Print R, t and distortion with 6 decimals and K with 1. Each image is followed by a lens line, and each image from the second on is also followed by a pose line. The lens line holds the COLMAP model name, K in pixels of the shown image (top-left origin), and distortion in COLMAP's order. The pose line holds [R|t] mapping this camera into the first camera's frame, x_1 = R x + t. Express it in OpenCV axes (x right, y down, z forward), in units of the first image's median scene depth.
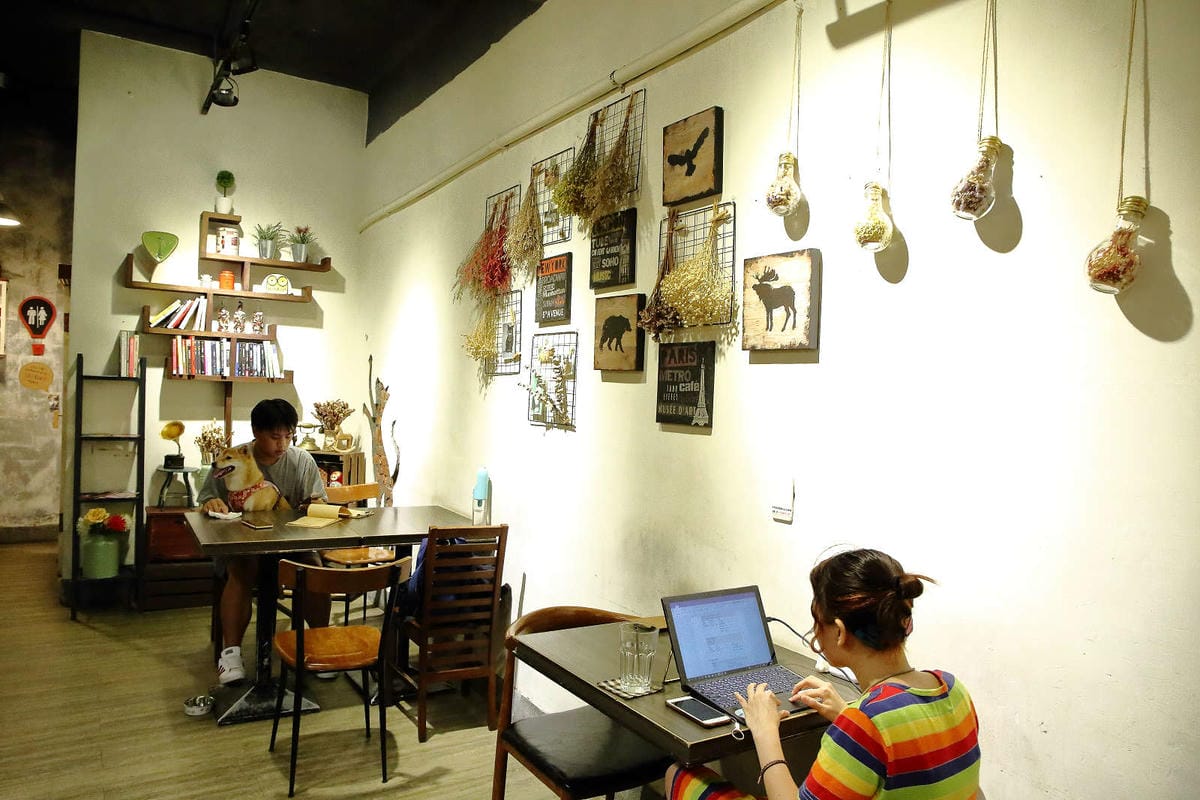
lens RADIAL K [[803.9, 0, 600.0], [0, 803.9, 400.0], [0, 0, 1]] dist [-0.072477, 0.004221]
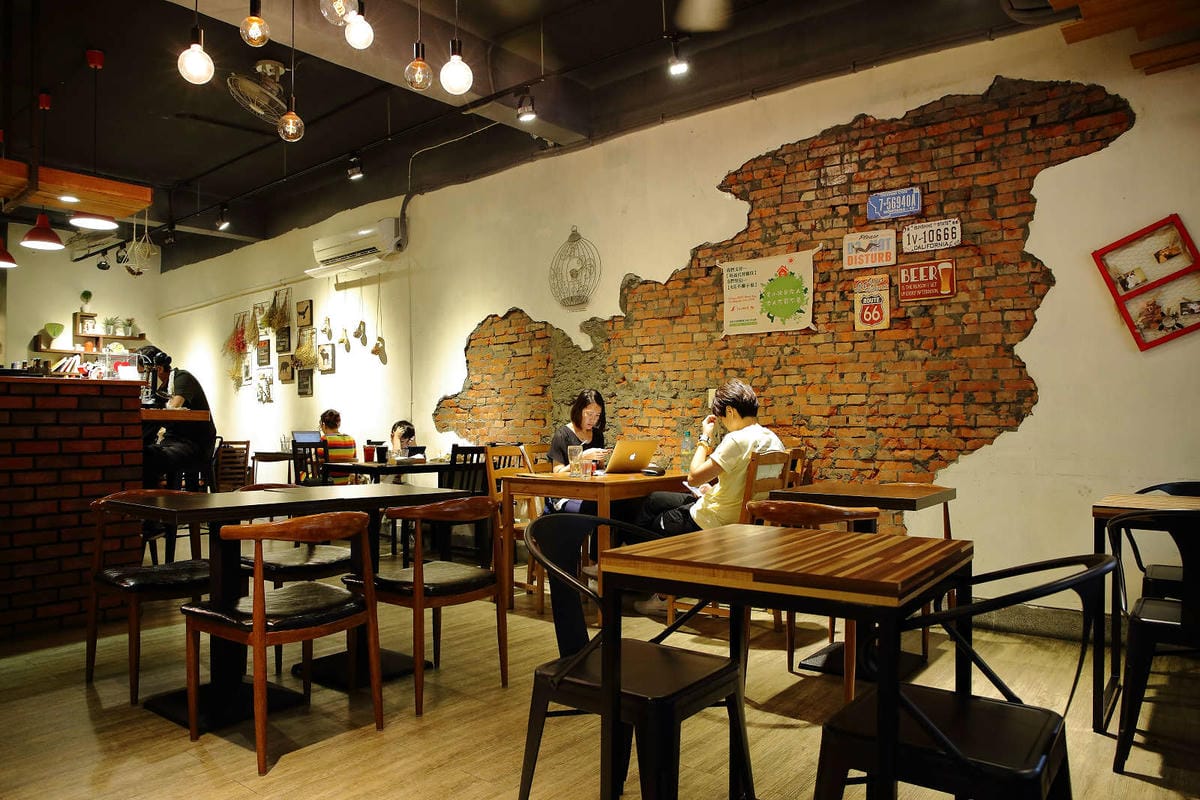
lens RADIAL K [[803.9, 0, 600.0], [0, 803.9, 400.0], [0, 0, 1]] dist [-0.072477, 0.004221]
pose [[0.949527, -0.043476, 0.310657, 0.197052], [0.055804, 0.997963, -0.030904, 0.184295], [-0.308681, 0.046680, 0.950019, -2.054537]]
